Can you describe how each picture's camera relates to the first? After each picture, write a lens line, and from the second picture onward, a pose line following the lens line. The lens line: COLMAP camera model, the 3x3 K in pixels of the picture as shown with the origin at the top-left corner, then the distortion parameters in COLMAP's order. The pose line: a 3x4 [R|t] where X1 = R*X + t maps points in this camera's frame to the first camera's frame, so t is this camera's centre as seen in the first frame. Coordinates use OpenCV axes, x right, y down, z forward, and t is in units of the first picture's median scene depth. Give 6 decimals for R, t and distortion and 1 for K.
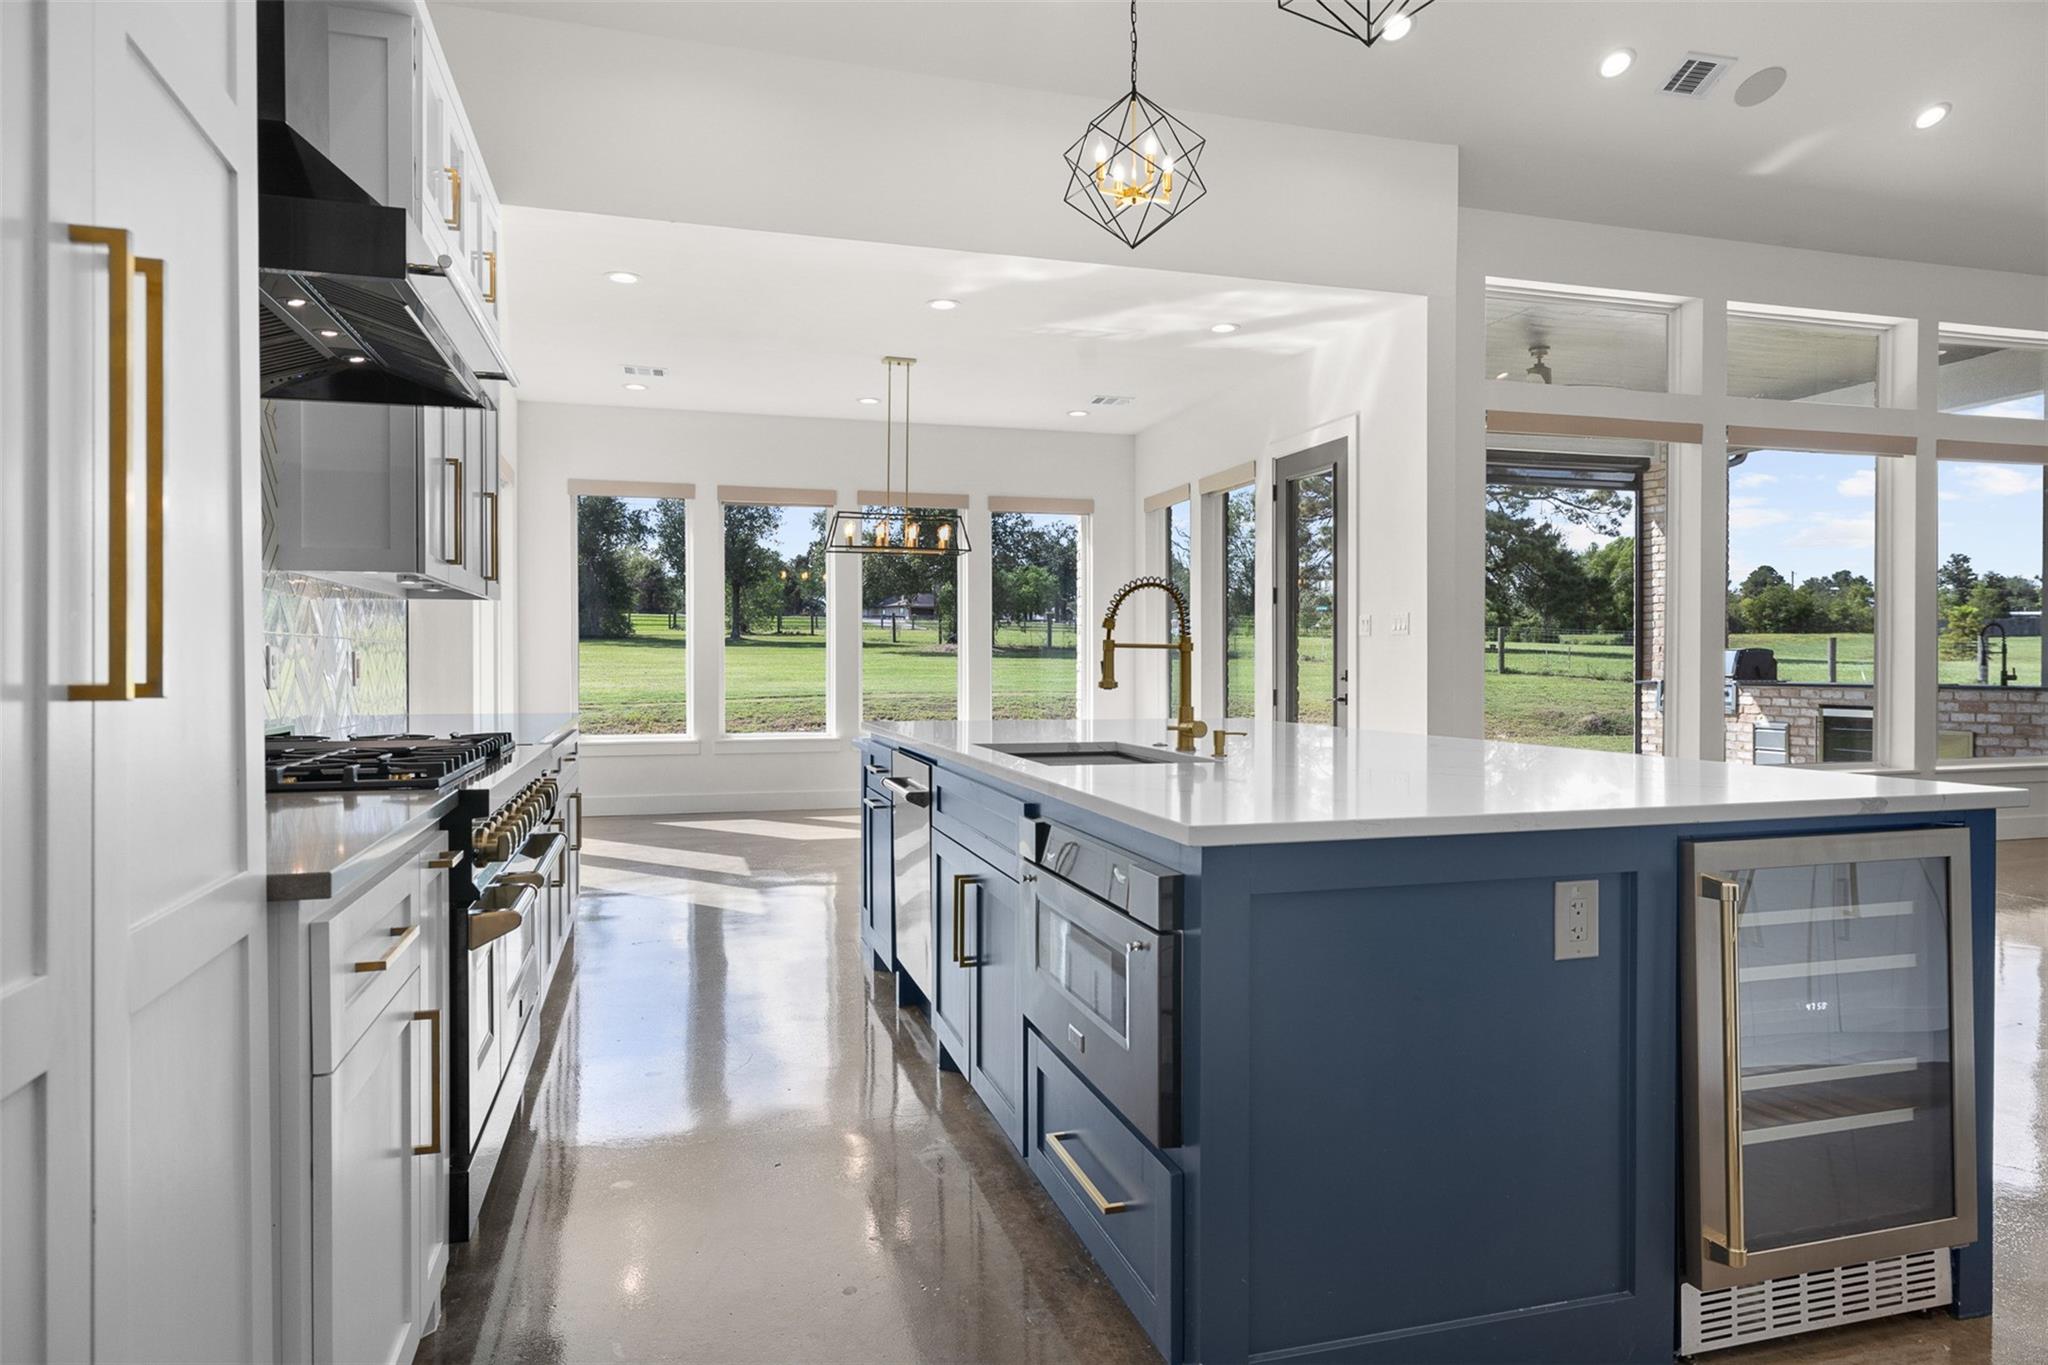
lens RADIAL K [[1231.2, 0, 1025.5], [0, 1231.2, 673.7], [0, 0, 1]] dist [-0.000909, 0.002871]
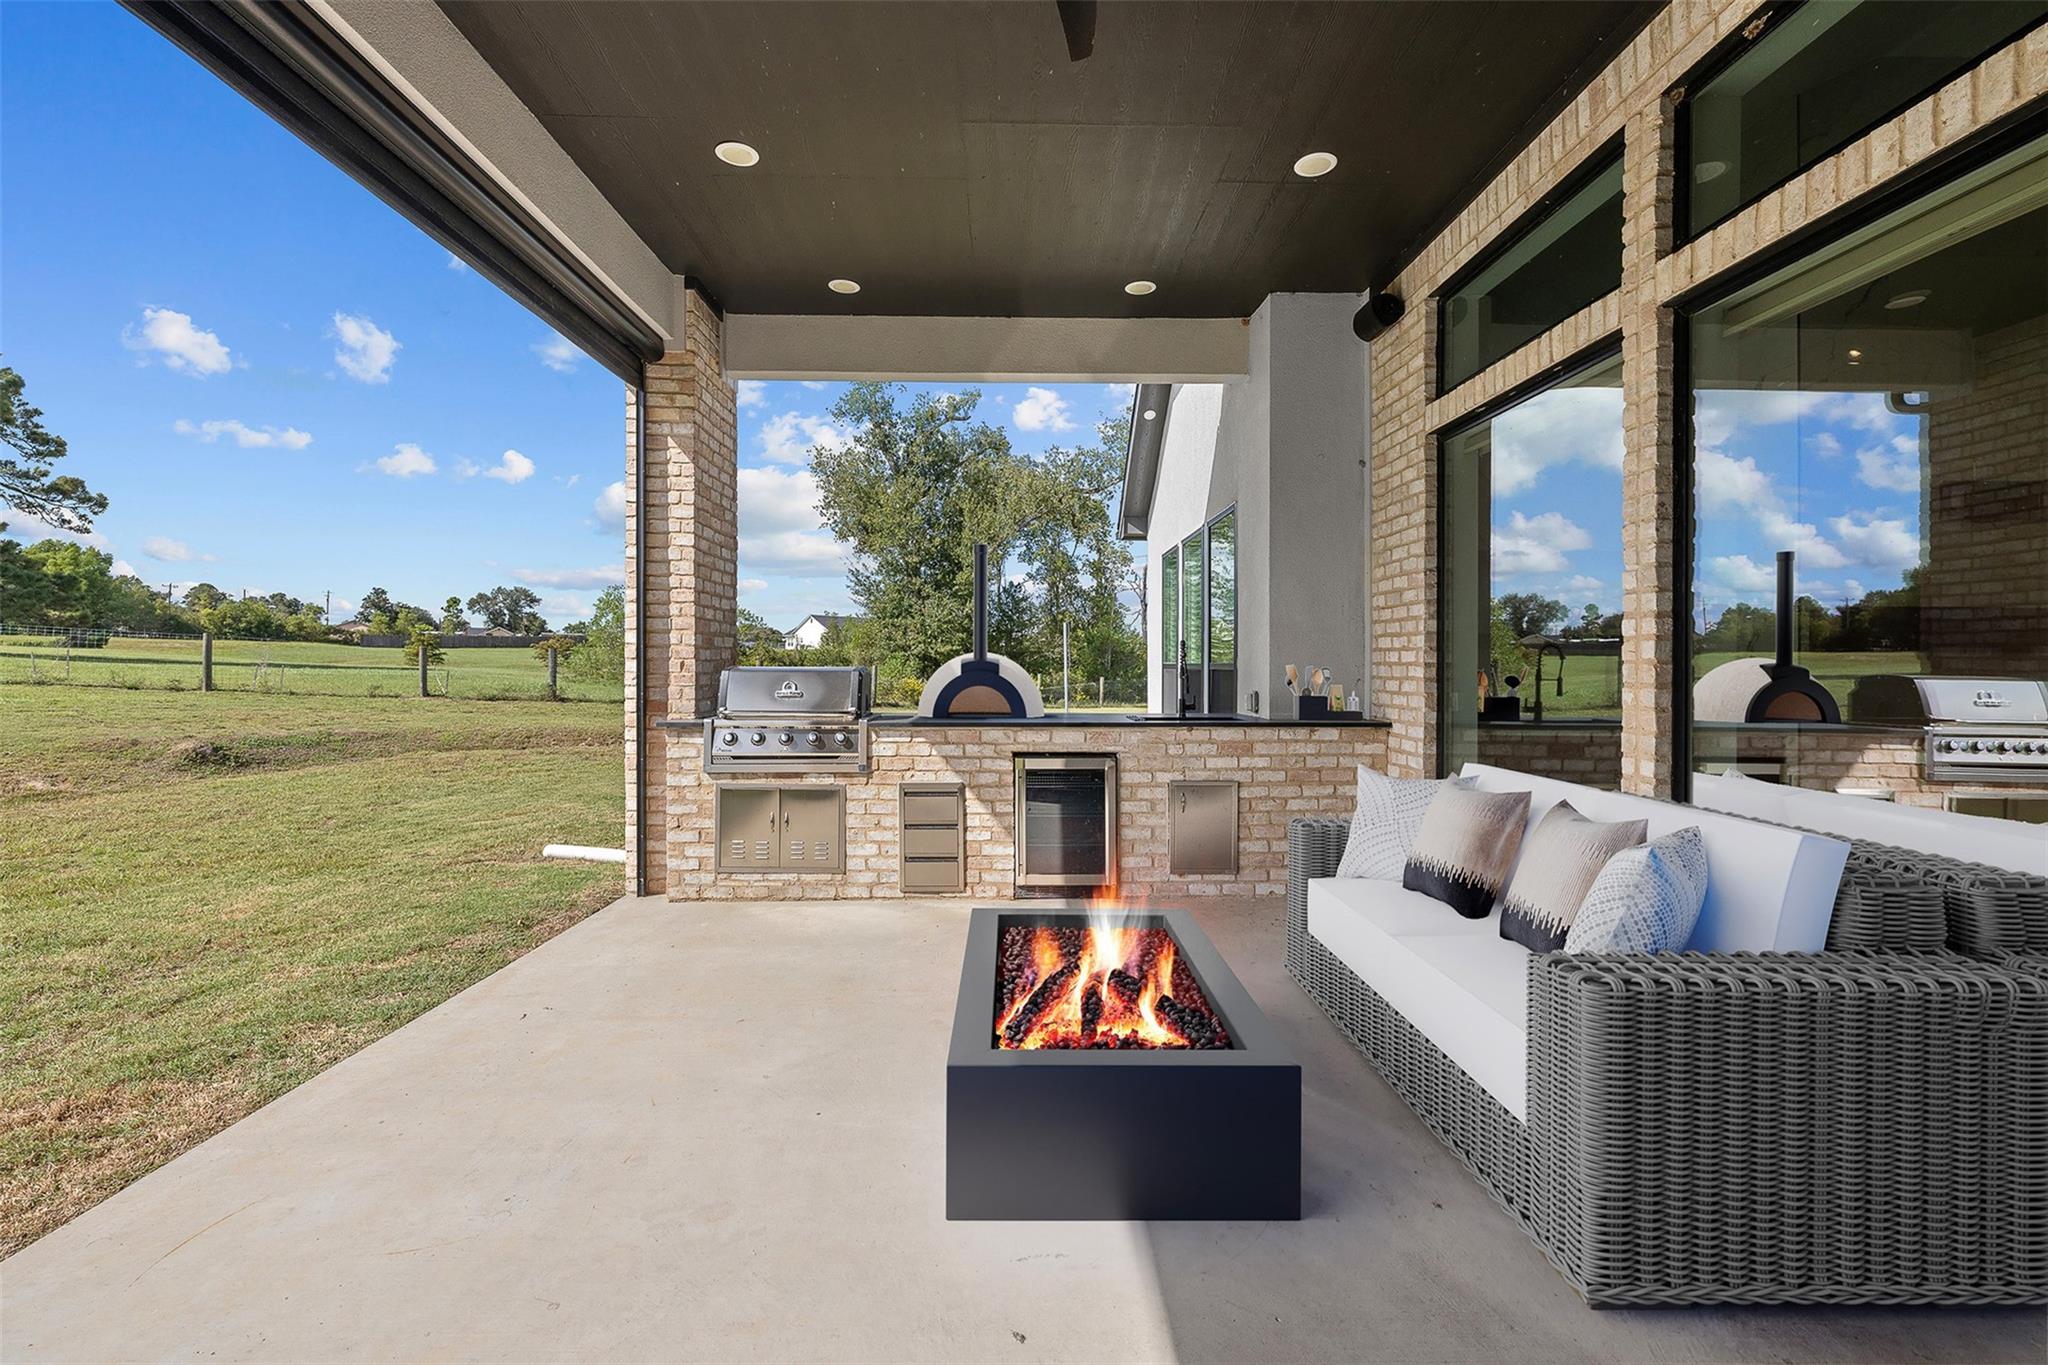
lens RADIAL K [[851.0, 0, 1027.0], [0, 851.0, 672.2], [0, 0, 1]] dist [-0.004358, -0.000183]
pose [[0.250640, -0.003300, 0.968075, 0.157315], [0.003657, 0.999990, 0.002462, -0.017119], [-0.968073, 0.002923, 0.250650, 0.728308]]
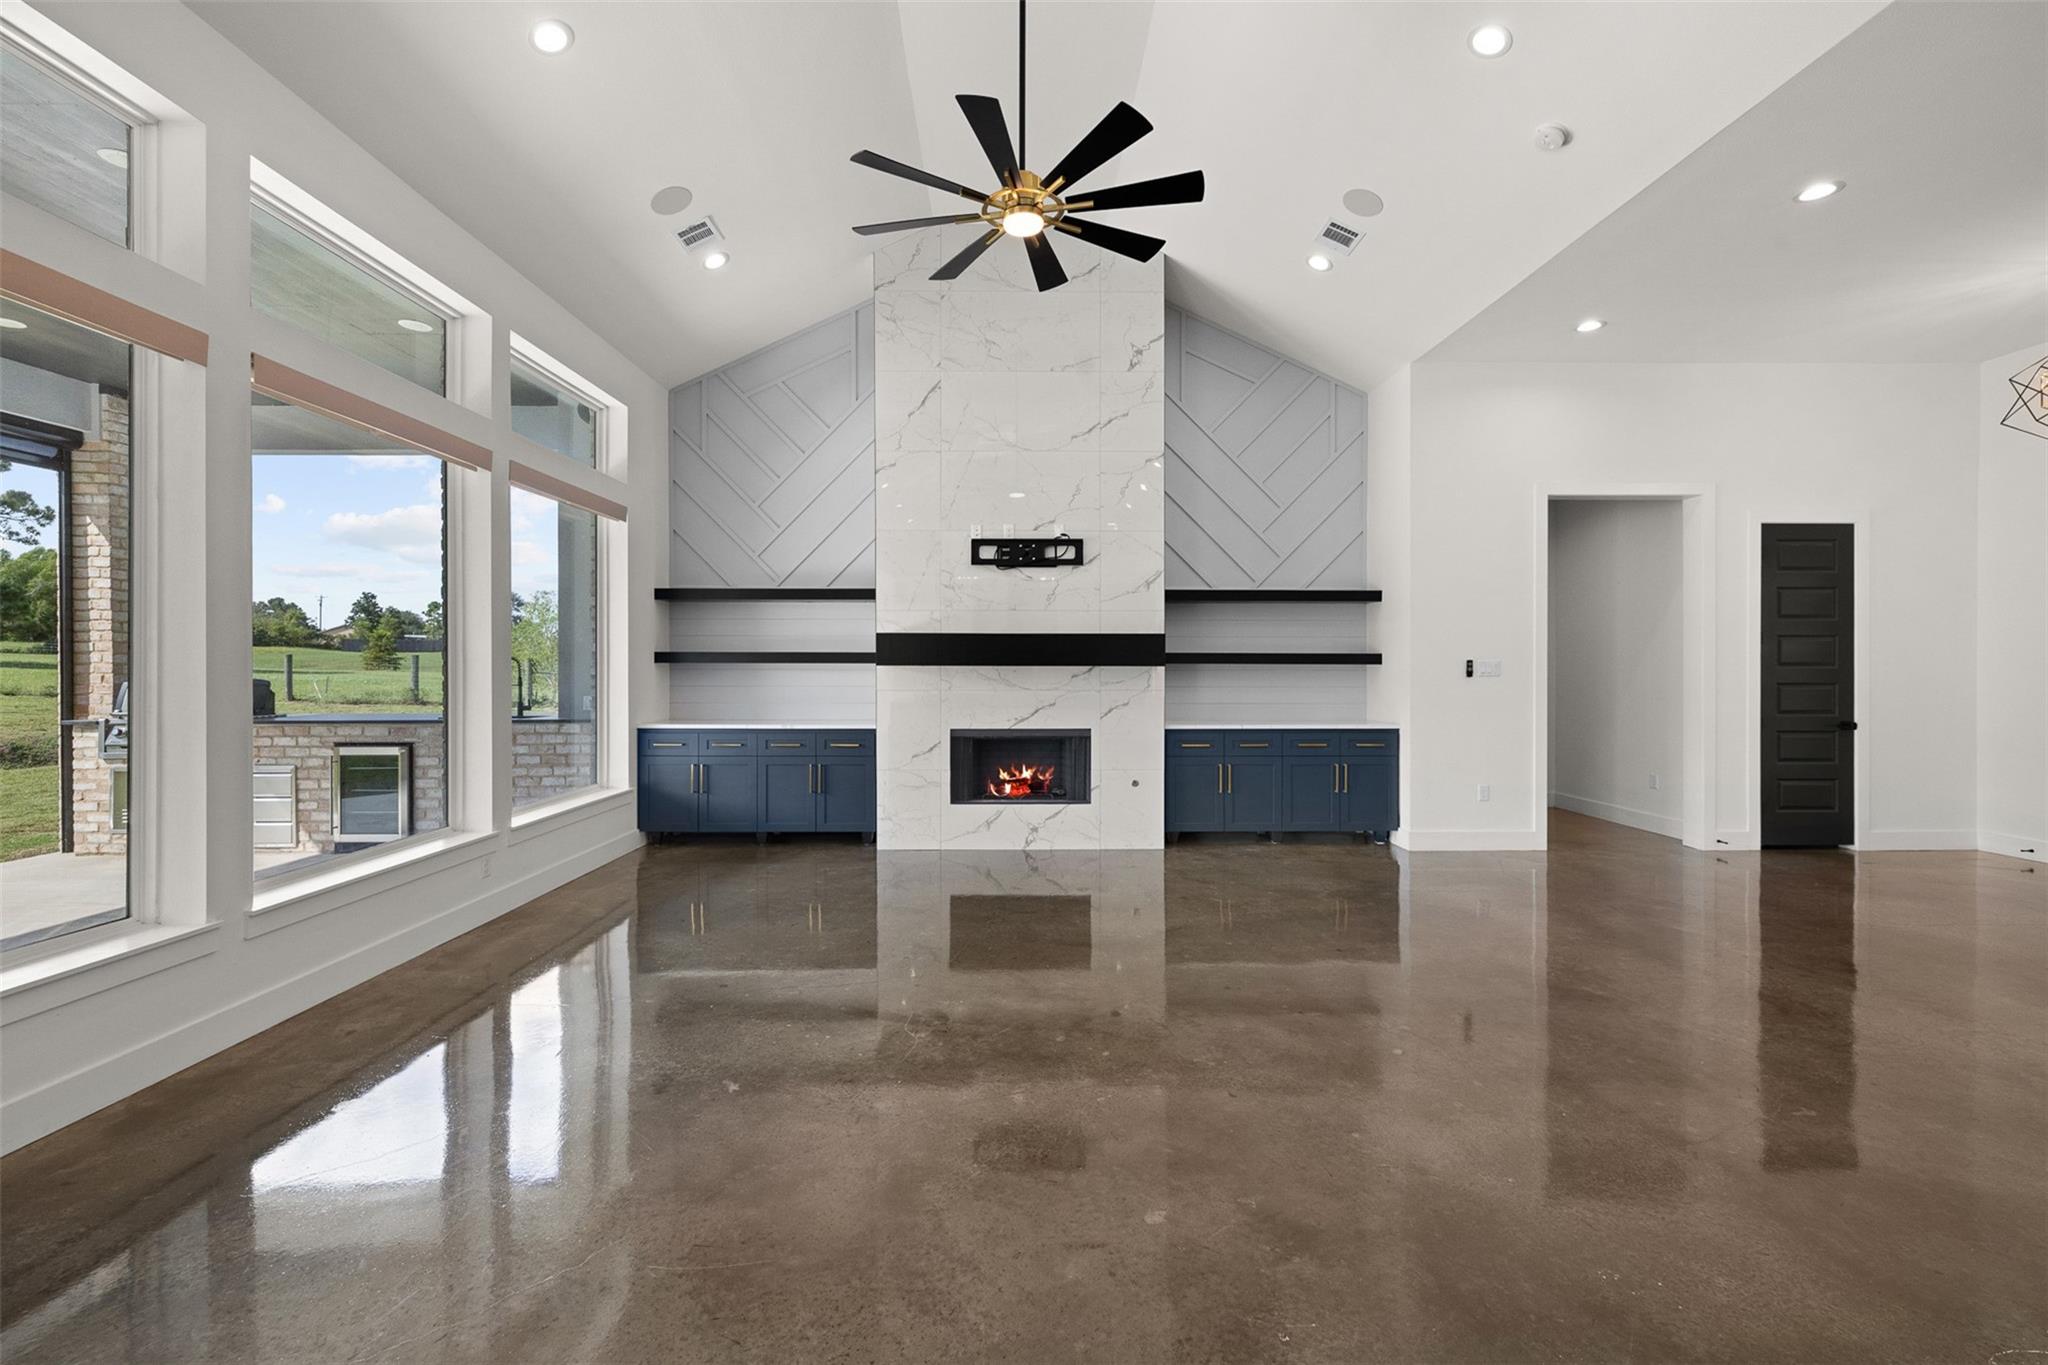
lens RADIAL K [[851.0, 0, 1031.0], [0, 851.0, 672.7], [0, 0, 1]] dist [-0.004358, -0.000183]
pose [[0.254249, -0.004800, 0.967127, 0.141676], [0.008527, 0.999960, 0.002721, -0.019935], [-0.967101, 0.007555, 0.254280, 0.285752]]
